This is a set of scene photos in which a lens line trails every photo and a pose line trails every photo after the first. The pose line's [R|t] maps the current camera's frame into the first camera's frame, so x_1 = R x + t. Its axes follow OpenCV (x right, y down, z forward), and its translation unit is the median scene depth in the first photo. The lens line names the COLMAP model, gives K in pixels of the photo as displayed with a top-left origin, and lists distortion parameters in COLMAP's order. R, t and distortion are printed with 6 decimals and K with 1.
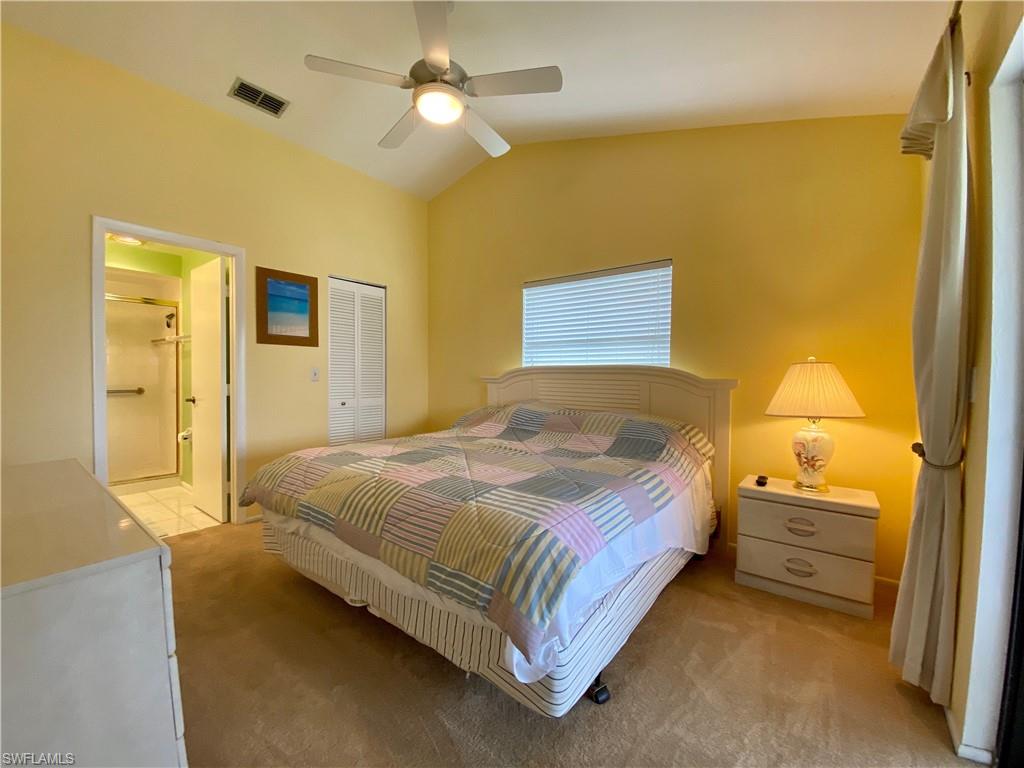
lens RADIAL K [[415.8, 0, 509.2], [0, 415.8, 388.0], [0, 0, 1]] dist [0.017758, -0.019305]
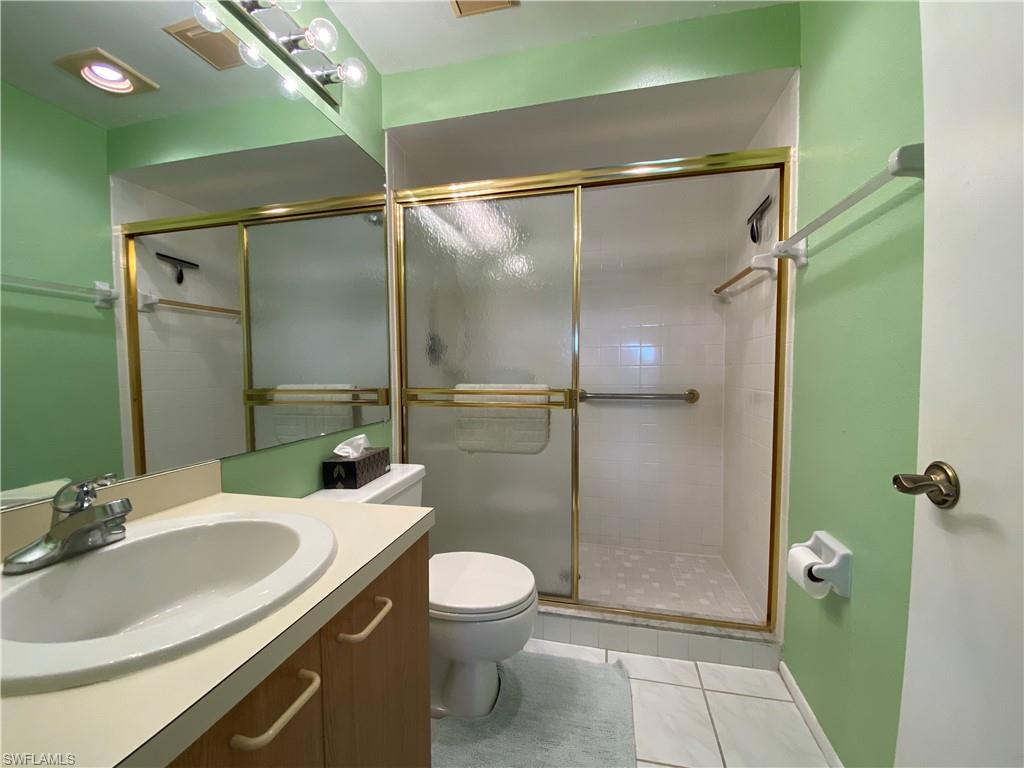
lens RADIAL K [[415.8, 0, 509.2], [0, 415.8, 388.0], [0, 0, 1]] dist [0.017758, -0.019305]
pose [[0.411472, 0.029700, -0.910938, -0.555498], [-0.016668, 0.999547, 0.025060, -0.010667], [0.911270, 0.004872, 0.411781, 0.633270]]
